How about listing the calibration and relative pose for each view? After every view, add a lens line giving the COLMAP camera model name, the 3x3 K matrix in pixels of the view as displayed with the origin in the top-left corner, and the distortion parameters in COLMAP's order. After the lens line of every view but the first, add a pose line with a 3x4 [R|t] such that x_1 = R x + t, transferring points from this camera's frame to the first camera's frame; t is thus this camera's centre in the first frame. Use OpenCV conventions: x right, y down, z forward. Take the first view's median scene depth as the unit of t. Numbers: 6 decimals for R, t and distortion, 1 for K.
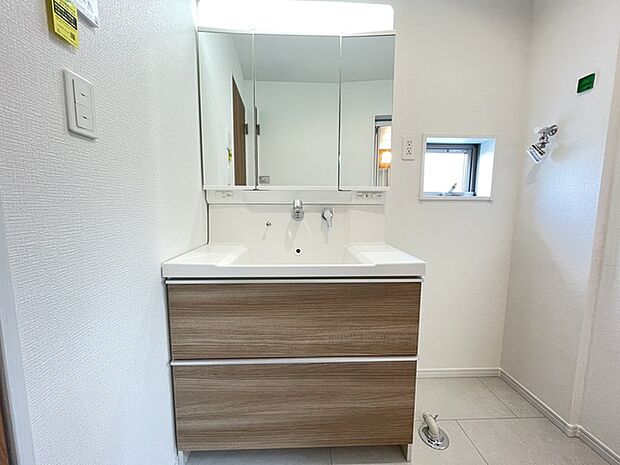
lens RADIAL K [[250.4, 0, 310.0], [0, 250.4, 232.5], [0, 0, 1]] dist [-0.002288, -0.000232]
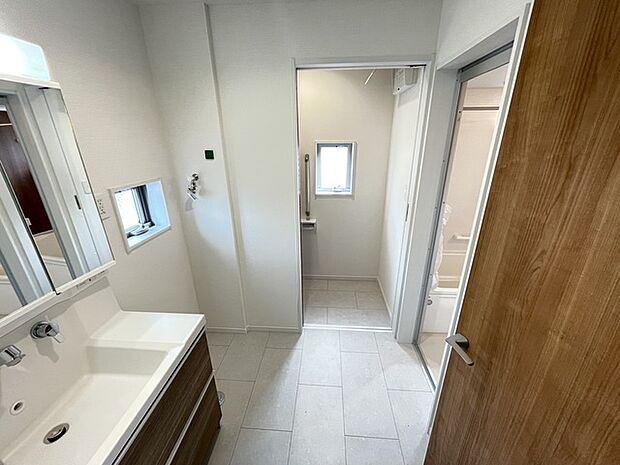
lens RADIAL K [[250.4, 0, 310.0], [0, 250.4, 232.5], [0, 0, 1]] dist [-0.002288, -0.000232]
pose [[0.111366, -0.353871, 0.928640, -0.406357], [0.108803, 0.933177, 0.342552, -0.491181], [-0.987805, 0.062890, 0.142427, 0.125848]]
